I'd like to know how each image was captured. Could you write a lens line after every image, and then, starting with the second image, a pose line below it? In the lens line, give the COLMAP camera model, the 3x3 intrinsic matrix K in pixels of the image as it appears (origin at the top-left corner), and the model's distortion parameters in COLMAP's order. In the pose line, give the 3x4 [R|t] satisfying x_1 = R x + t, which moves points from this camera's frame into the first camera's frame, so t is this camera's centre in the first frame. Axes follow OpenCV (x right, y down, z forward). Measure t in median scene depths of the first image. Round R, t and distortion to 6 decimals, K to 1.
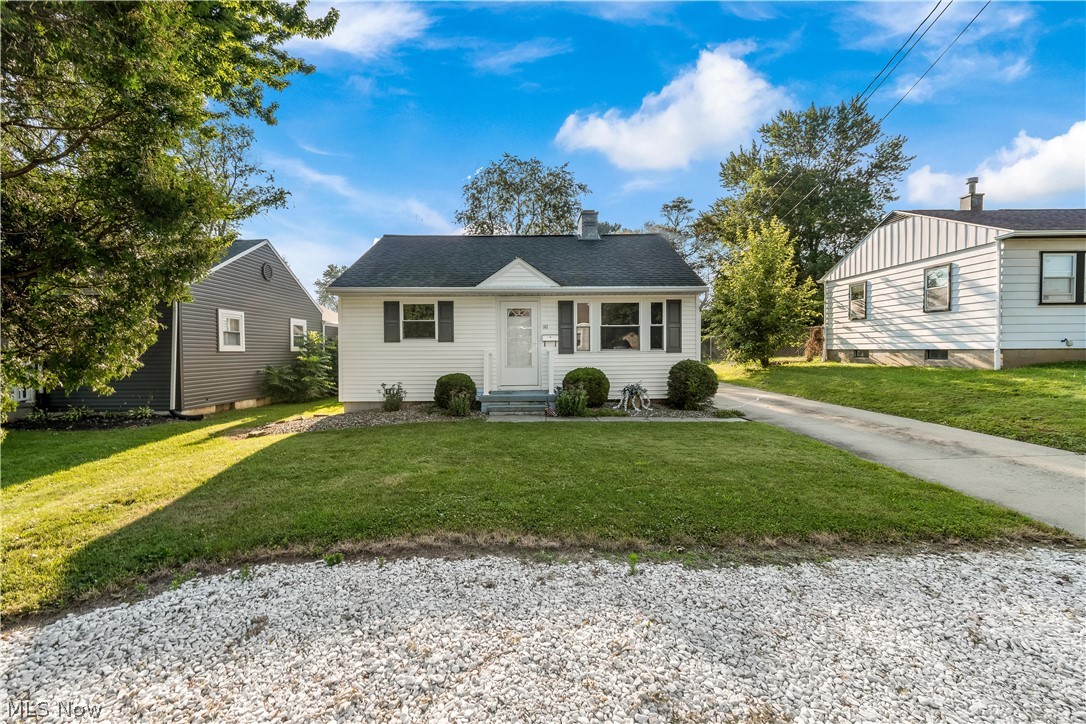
lens RADIAL K [[481.2, 0, 578.3], [0, 481.2, 319.3], [0, 0, 1]] dist [0.009677, -0.005827]
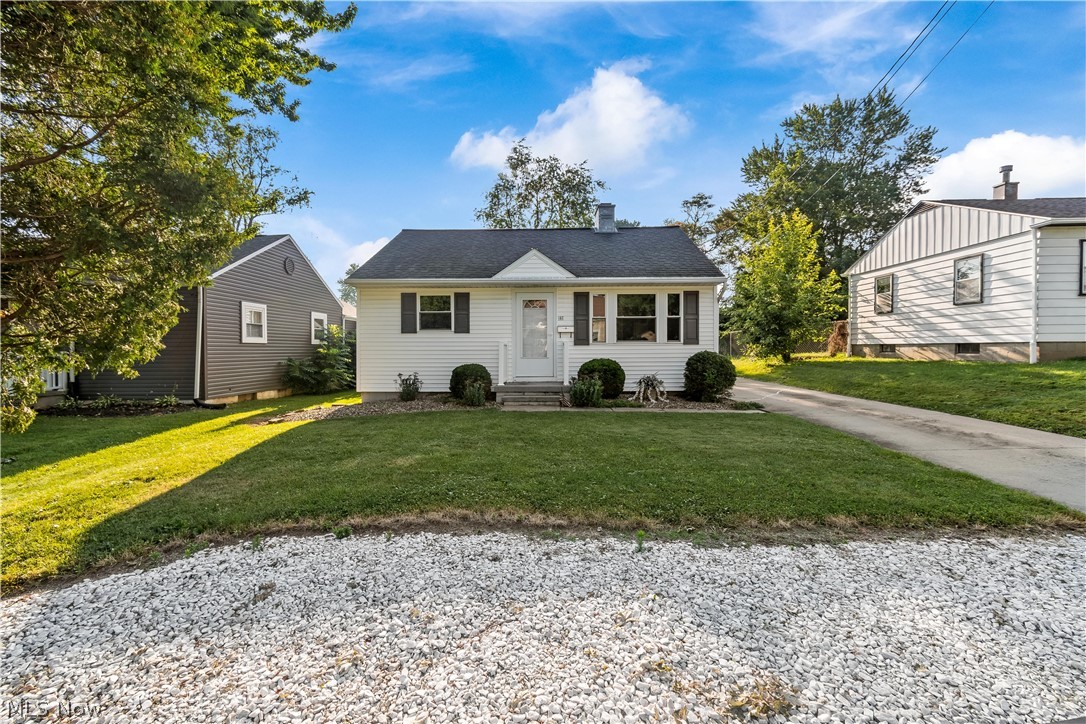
lens RADIAL K [[481.2, 0, 591.7], [0, 481.2, 345.6], [0, 0, 1]] dist [0.009677, -0.005827]
pose [[0.999233, 0.001820, -0.039104, 0.043024], [-0.002037, 0.999983, -0.005509, 0.097805], [0.039094, 0.005584, 0.999220, 0.014246]]
